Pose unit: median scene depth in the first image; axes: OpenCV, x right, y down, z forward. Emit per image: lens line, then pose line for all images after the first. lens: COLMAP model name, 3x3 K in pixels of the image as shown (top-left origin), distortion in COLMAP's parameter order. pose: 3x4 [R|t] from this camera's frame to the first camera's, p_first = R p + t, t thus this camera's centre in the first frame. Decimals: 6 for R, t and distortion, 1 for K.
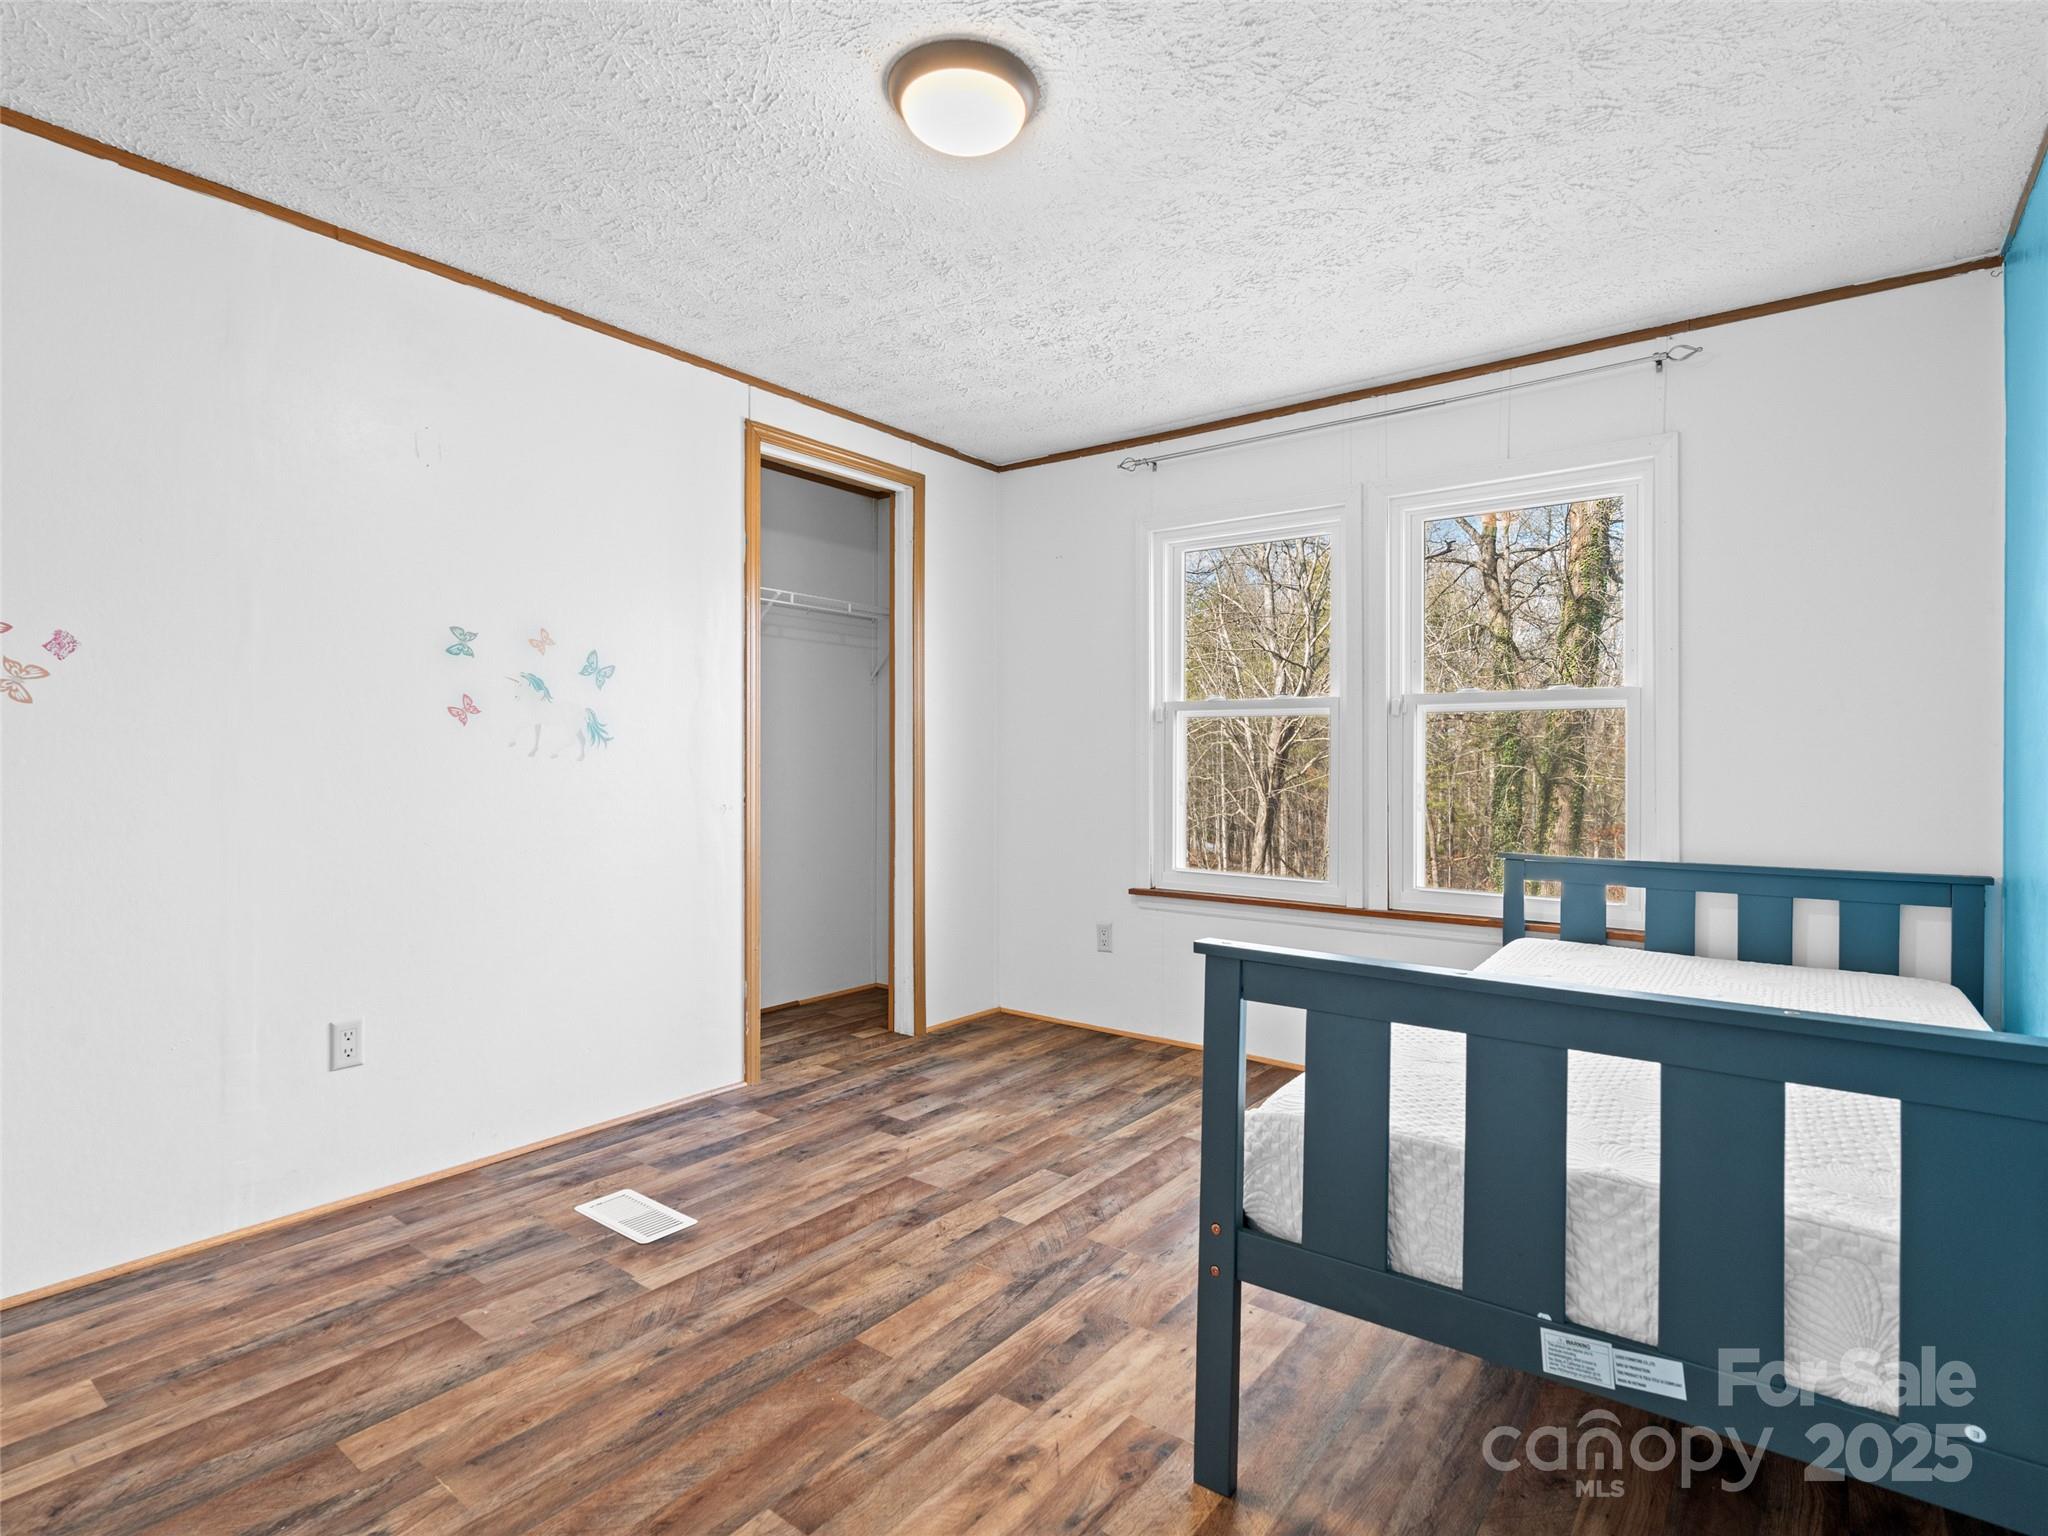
lens RADIAL K [[1031.2, 0, 1024.0], [0, 1031.2, 768.0], [0, 0, 1]] dist [-0.004505, 0.001316]
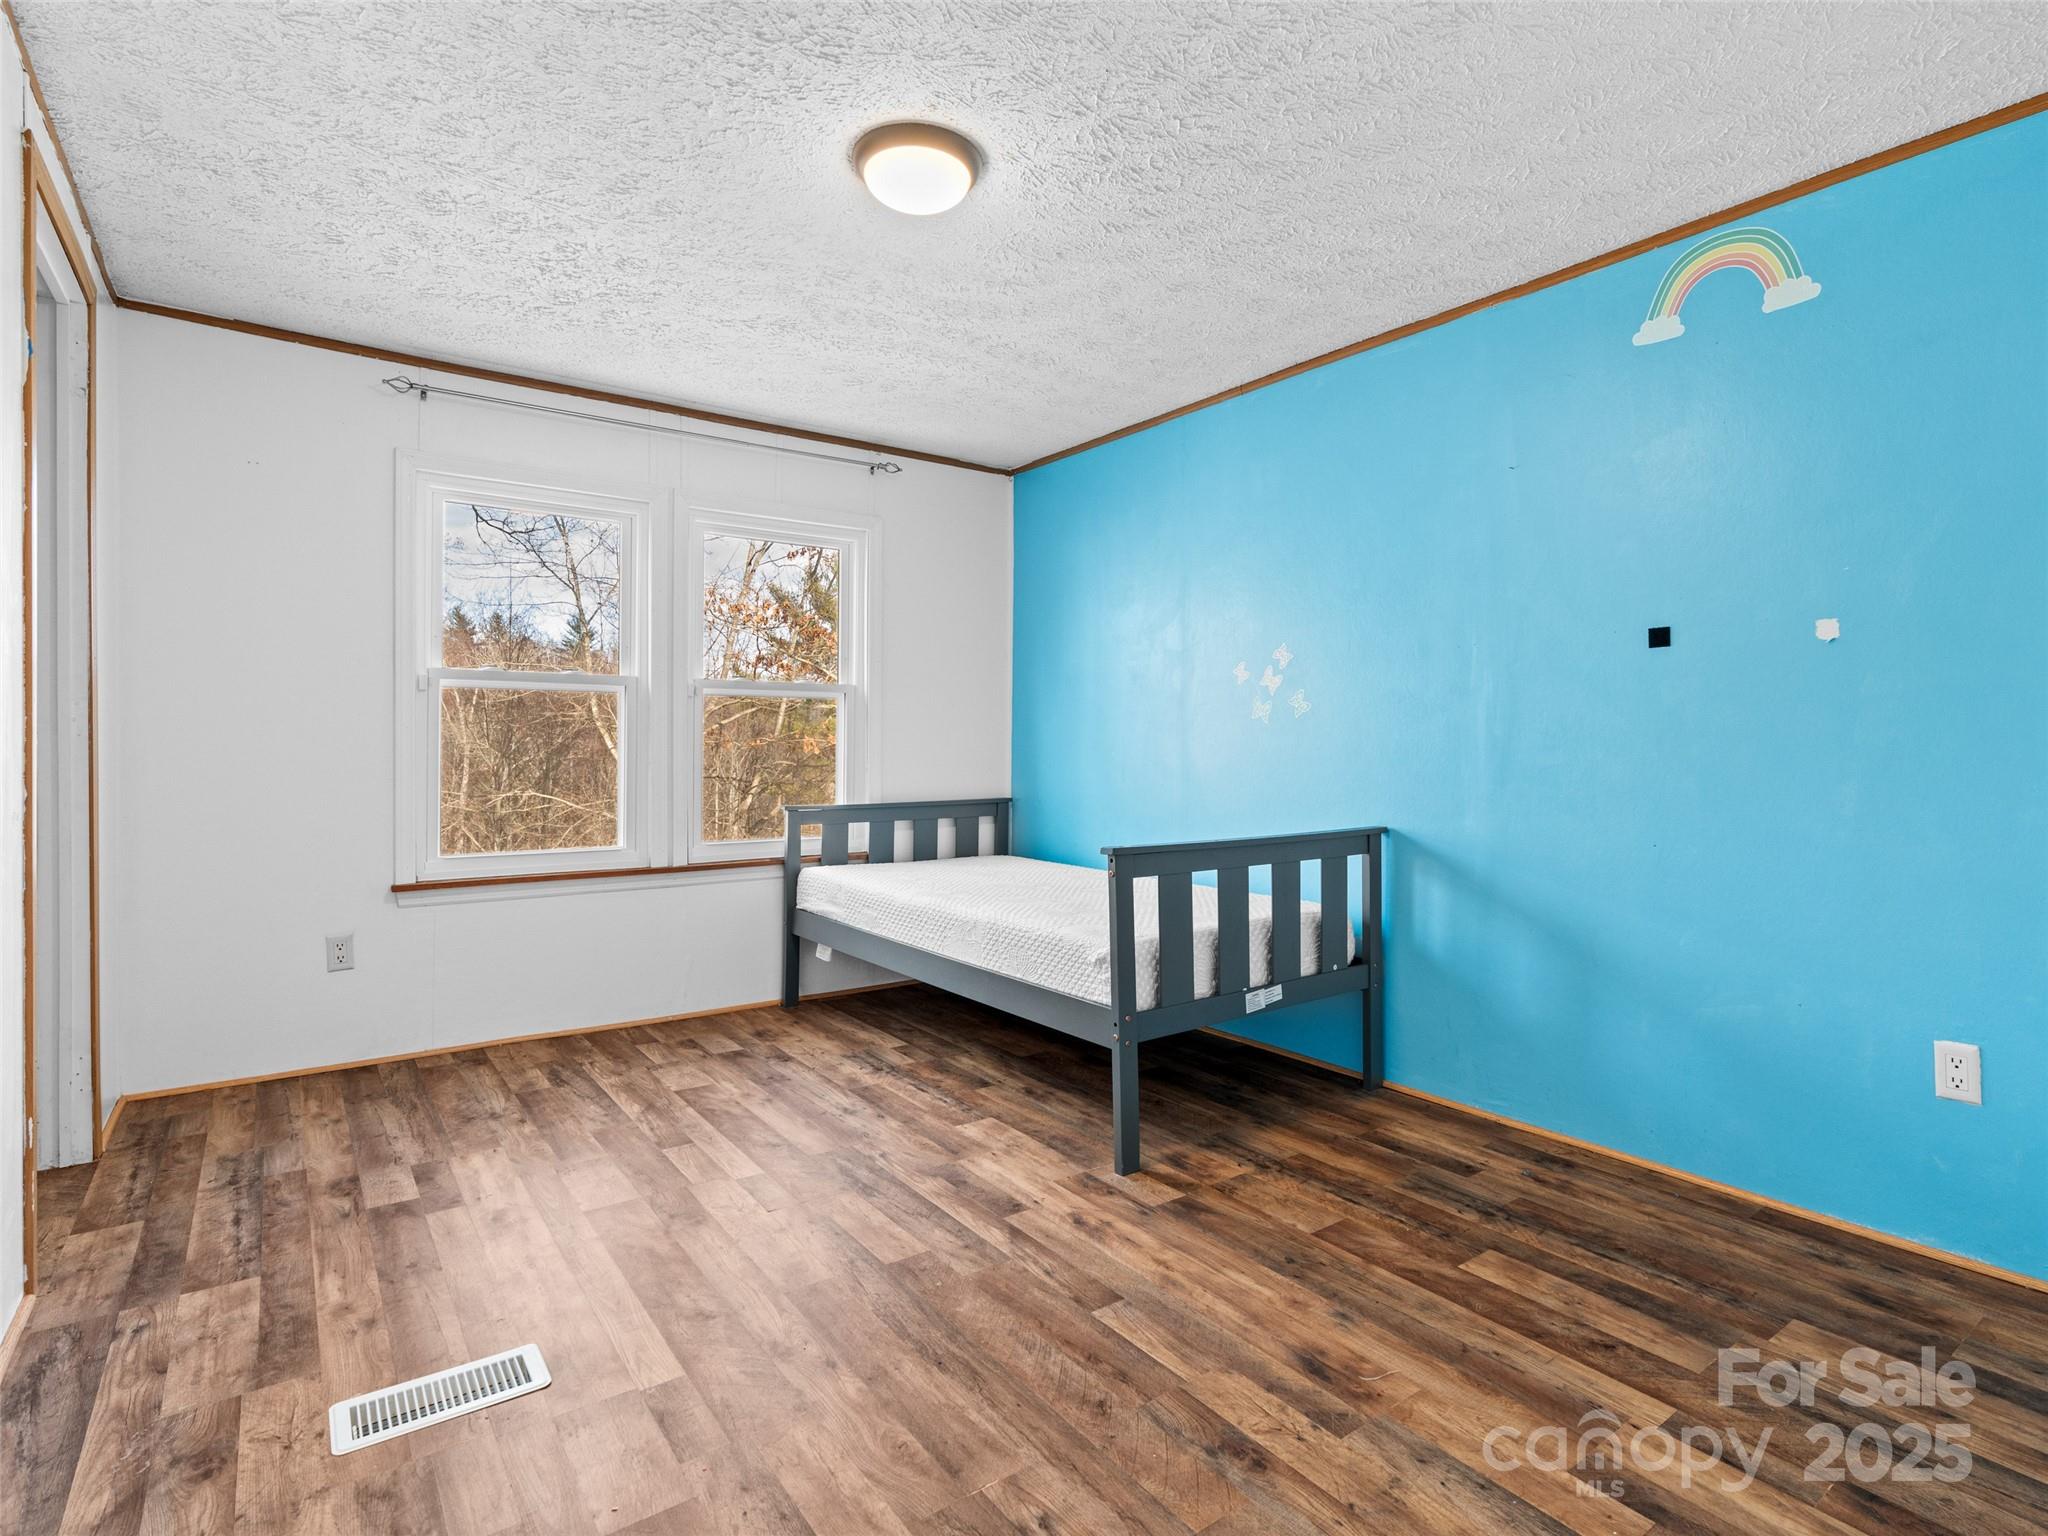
lens RADIAL K [[1031.2, 0, 1024.0], [0, 1031.2, 768.0], [0, 0, 1]] dist [-0.004505, 0.001316]
pose [[0.291075, -0.029144, 0.956256, -0.701351], [0.003808, 0.999563, 0.029305, -0.003552], [-0.956693, -0.004888, 0.291059, 0.329847]]
